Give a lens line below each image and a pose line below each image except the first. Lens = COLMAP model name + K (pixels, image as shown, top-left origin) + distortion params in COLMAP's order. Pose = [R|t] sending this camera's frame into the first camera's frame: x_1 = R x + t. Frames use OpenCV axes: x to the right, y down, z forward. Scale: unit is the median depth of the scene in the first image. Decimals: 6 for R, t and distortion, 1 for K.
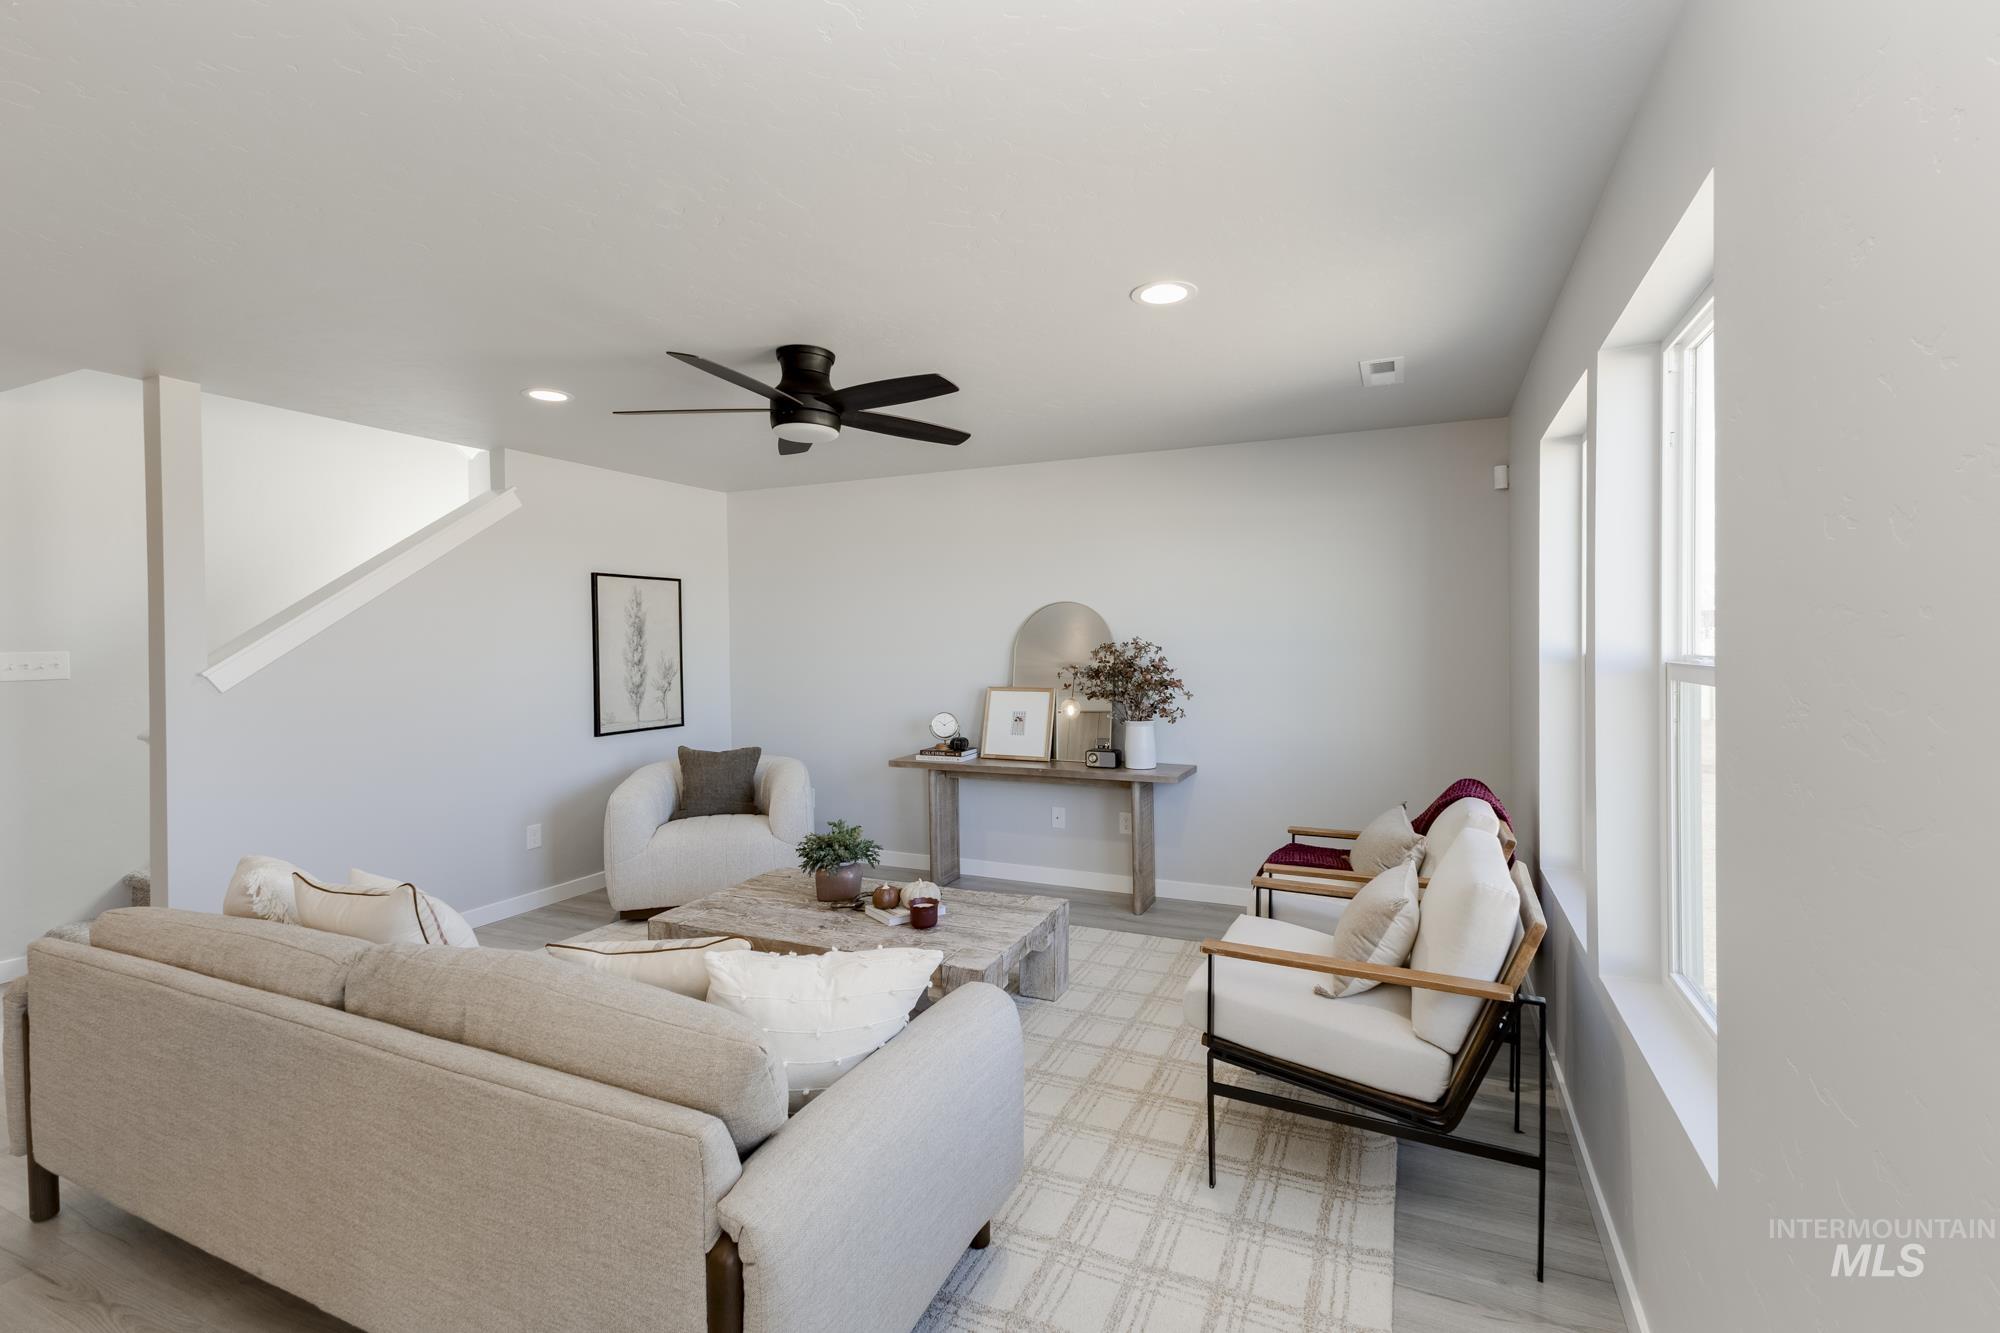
lens RADIAL K [[874.5, 0, 1025.6], [0, 874.5, 650.6], [0, 0, 1]] dist [-0.000204, 0.000041]
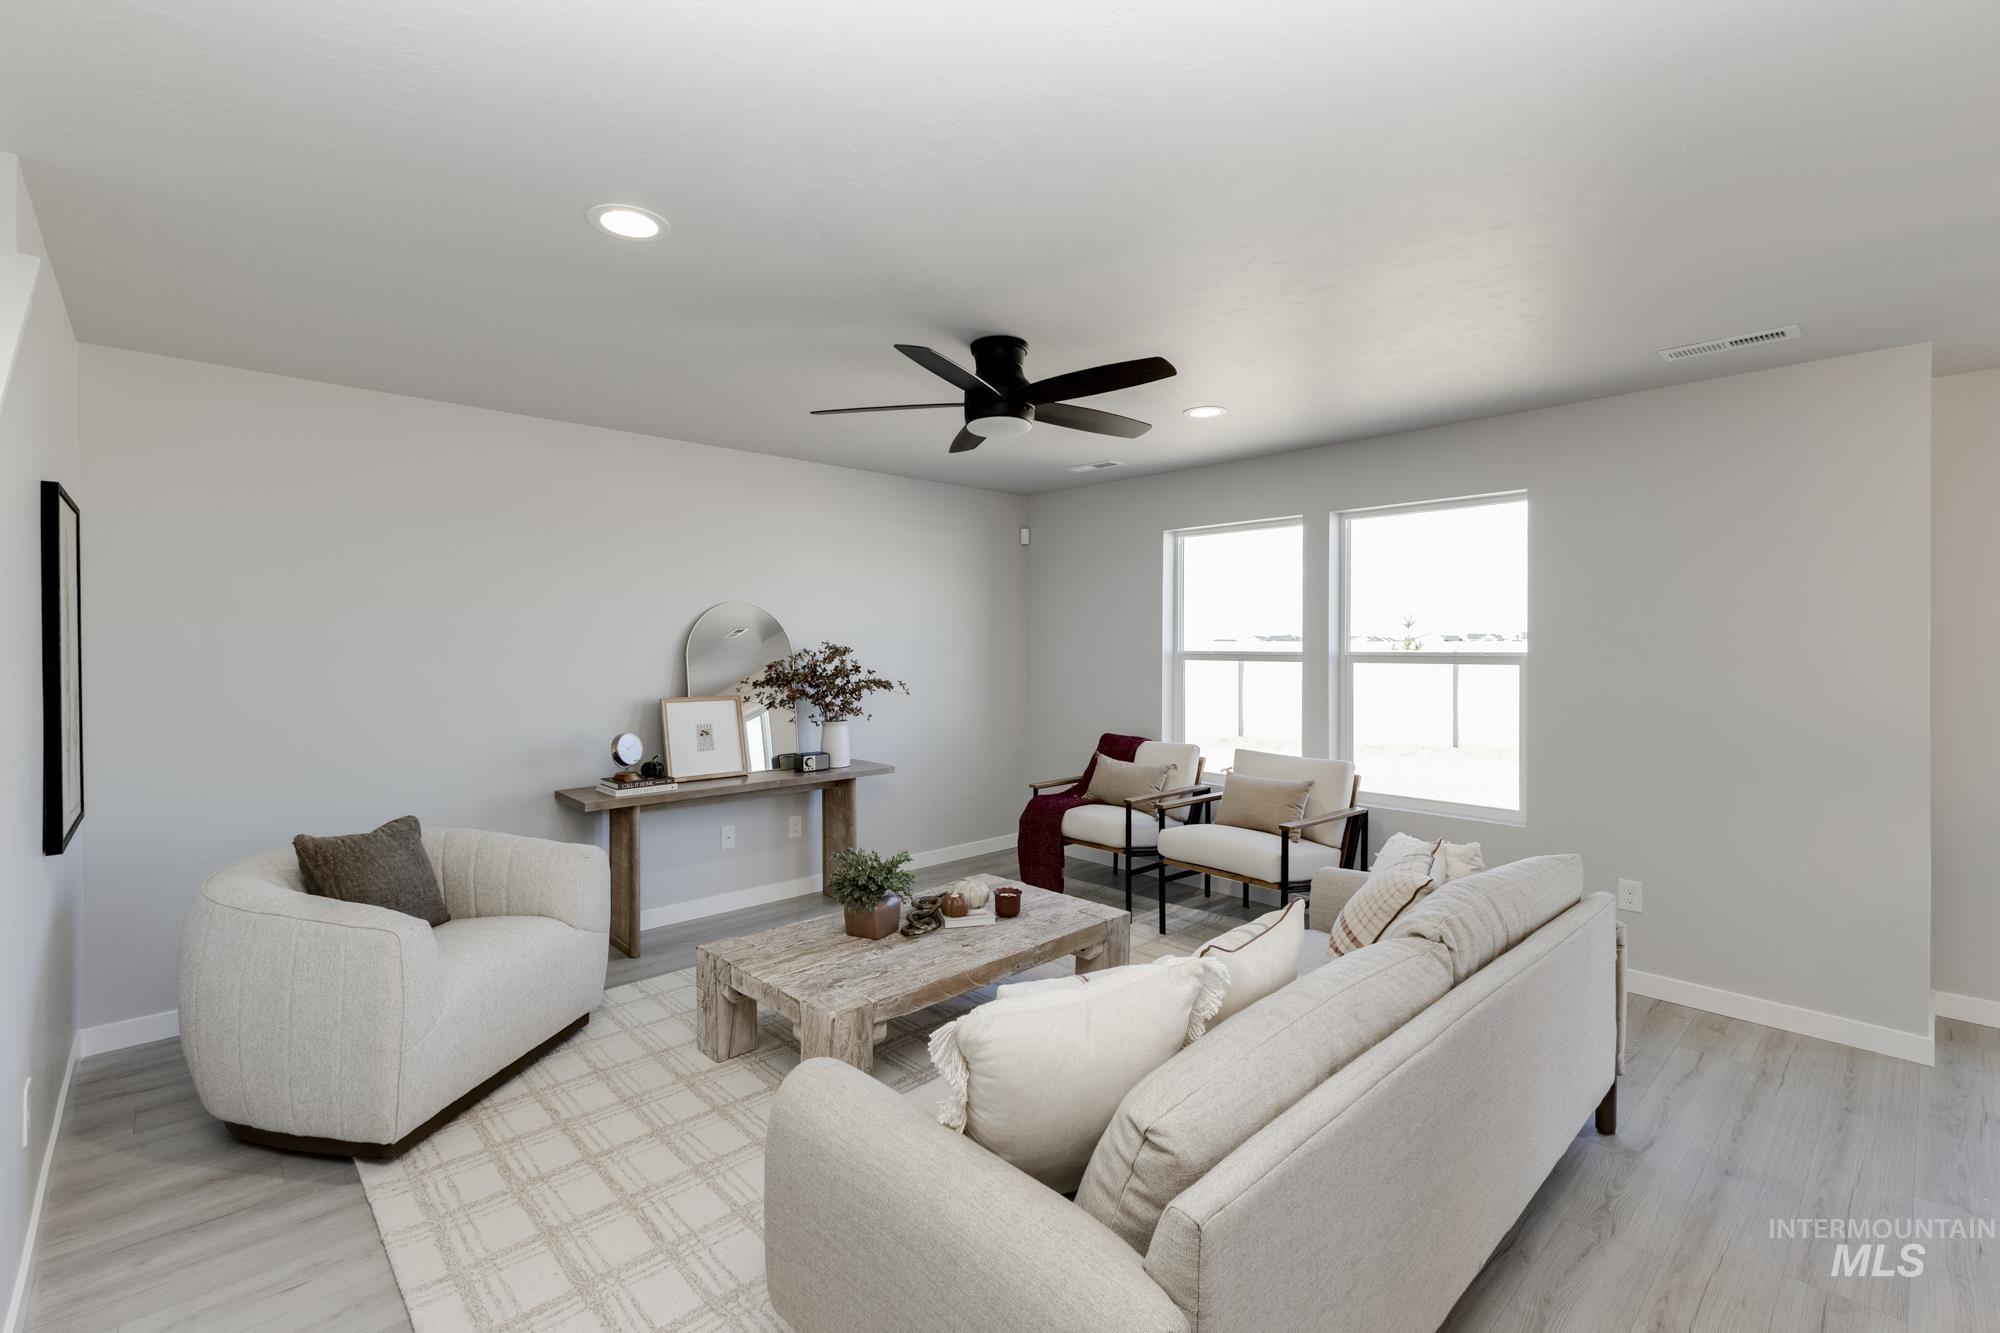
lens RADIAL K [[874.5, 0, 1025.6], [0, 874.5, 650.6], [0, 0, 1]] dist [-0.000204, 0.000041]
pose [[0.371131, -0.000059, 0.928580, -0.760729], [0.001416, 0.999999, -0.000503, -0.003518], [-0.928579, 0.001501, 0.371131, 0.406838]]
